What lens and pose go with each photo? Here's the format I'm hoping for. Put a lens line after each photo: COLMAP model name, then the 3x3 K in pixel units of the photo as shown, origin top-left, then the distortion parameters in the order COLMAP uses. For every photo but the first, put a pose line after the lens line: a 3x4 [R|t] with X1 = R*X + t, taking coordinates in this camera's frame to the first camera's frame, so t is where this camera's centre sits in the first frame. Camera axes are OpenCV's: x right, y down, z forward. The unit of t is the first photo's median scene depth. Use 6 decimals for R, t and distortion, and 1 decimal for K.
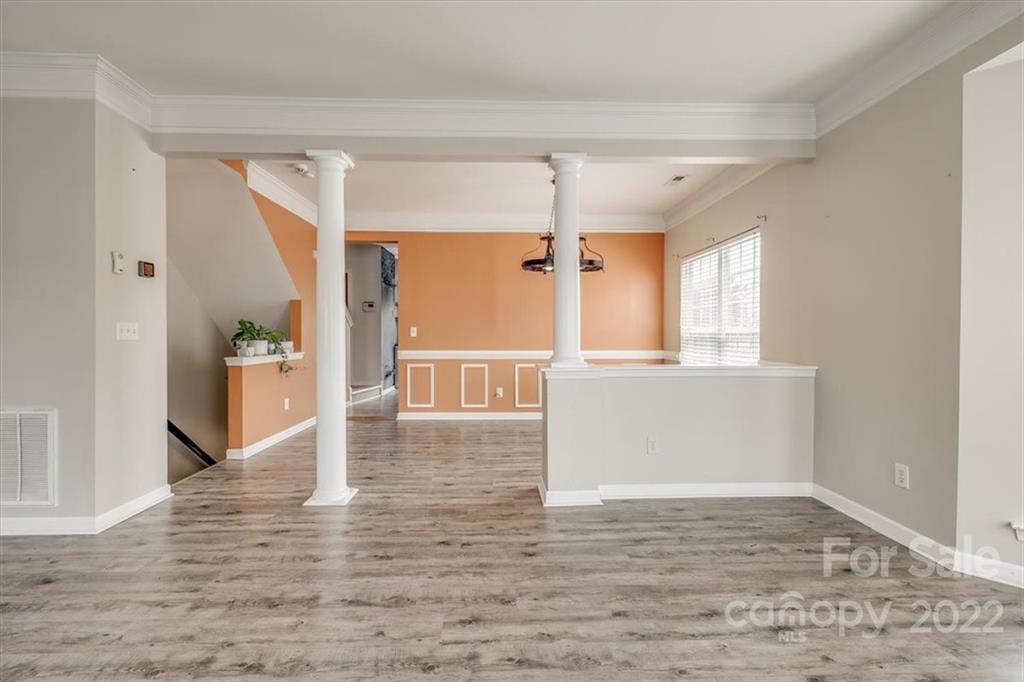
lens RADIAL K [[430.4, 0, 508.5], [0, 430.4, 337.3], [0, 0, 1]] dist [-0.003360, -0.001092]
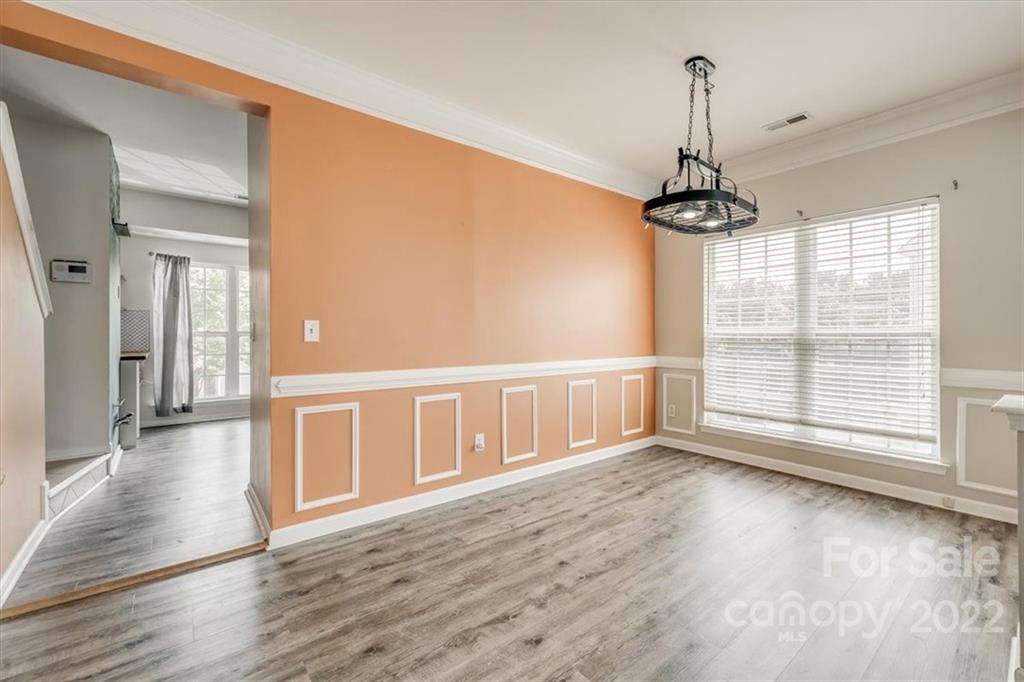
lens RADIAL K [[430.4, 0, 522.4], [0, 430.4, 334.0], [0, 0, 1]] dist [-0.003360, -0.001092]
pose [[0.800777, -0.002355, 0.598958, -0.307181], [0.004099, 0.999990, -0.001549, -0.008053], [-0.598949, 0.003696, 0.800779, 0.533131]]
